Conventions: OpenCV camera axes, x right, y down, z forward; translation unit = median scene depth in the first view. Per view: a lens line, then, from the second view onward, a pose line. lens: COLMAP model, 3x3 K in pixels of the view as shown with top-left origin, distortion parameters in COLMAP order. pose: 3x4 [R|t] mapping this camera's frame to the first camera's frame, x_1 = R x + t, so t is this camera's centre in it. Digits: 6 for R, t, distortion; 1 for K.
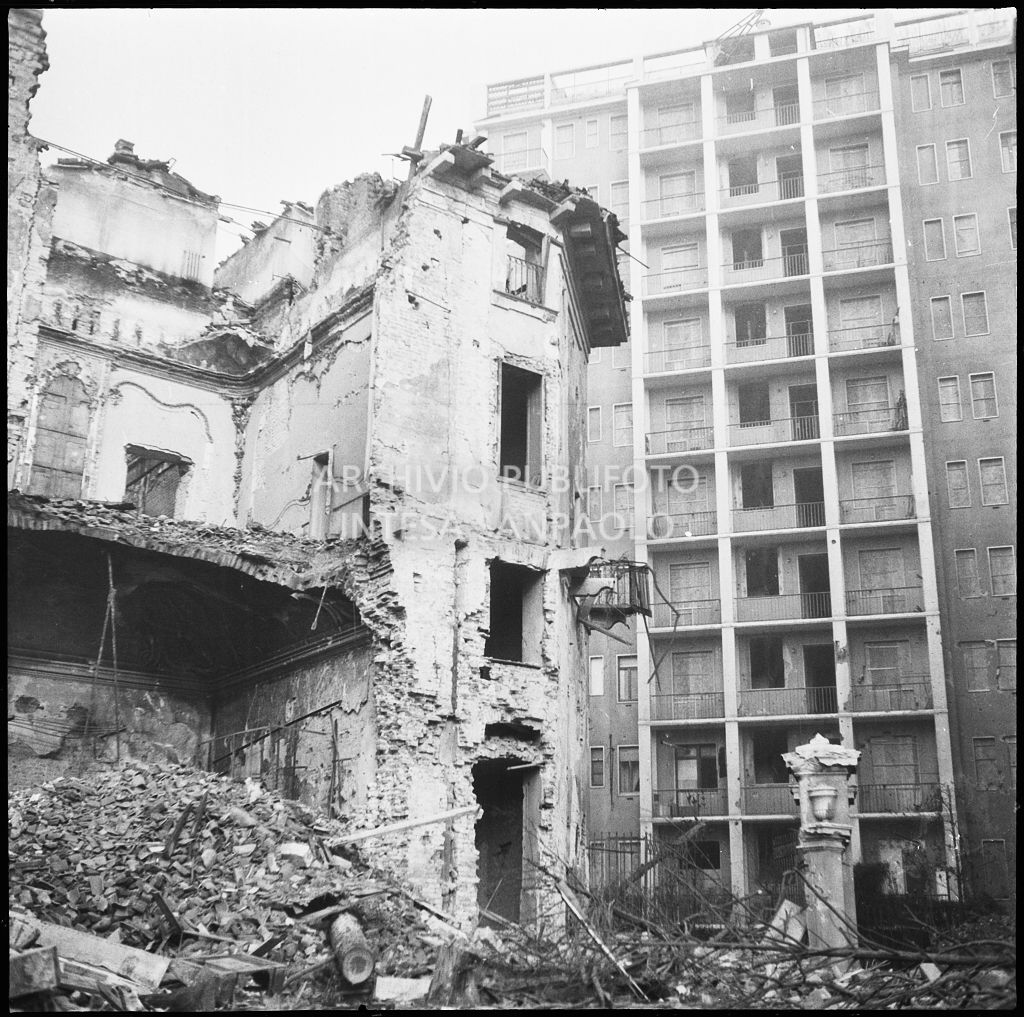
lens RADIAL K [[1418.7, 0, 512.0], [0, 1418.7, 508.5], [0, 0, 1]] dist [0.025088, 0.004144]
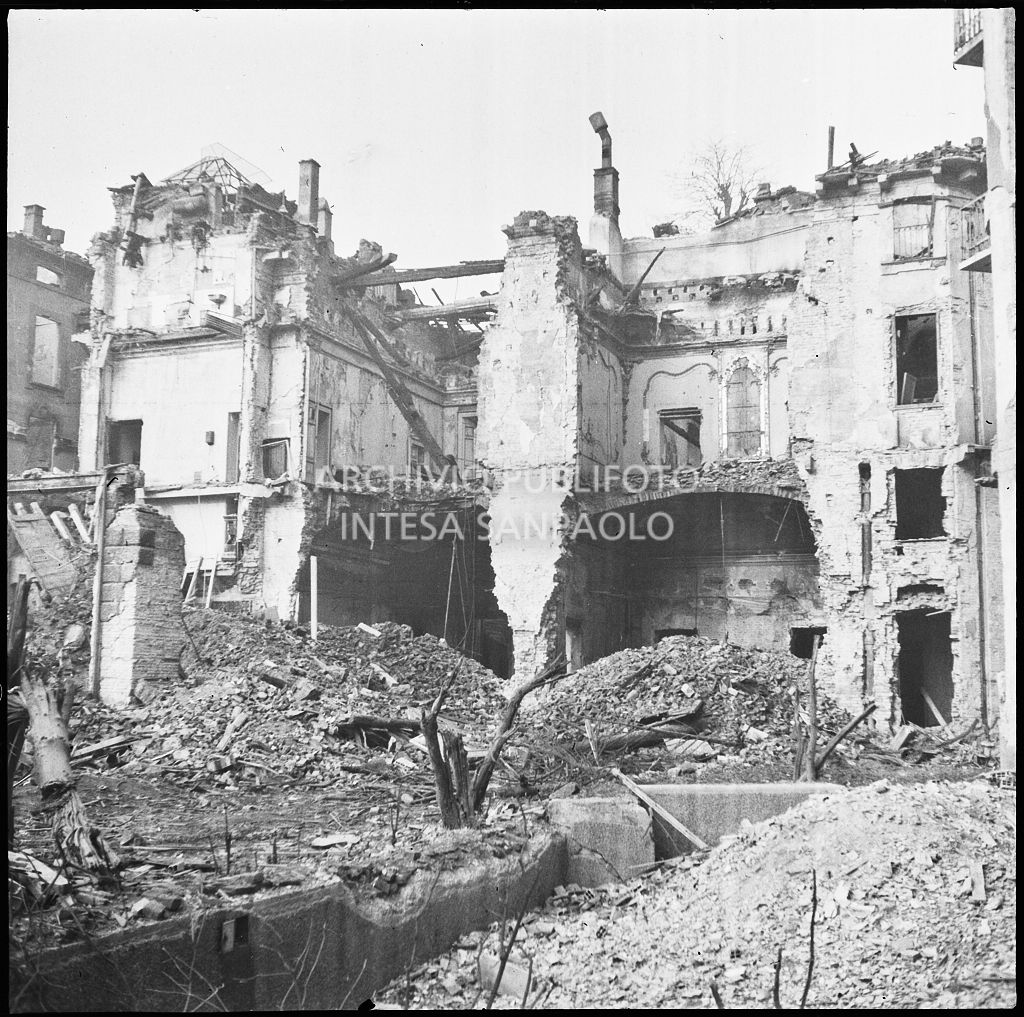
lens RADIAL K [[1418.7, 0, 512.0], [0, 1418.7, 508.5], [0, 0, 1]] dist [0.025088, 0.004144]
pose [[0.519355, -0.118643, -0.846283, 0.939190], [0.270836, 0.962116, 0.031328, -0.070165], [0.810505, -0.245474, 0.531812, -0.053037]]
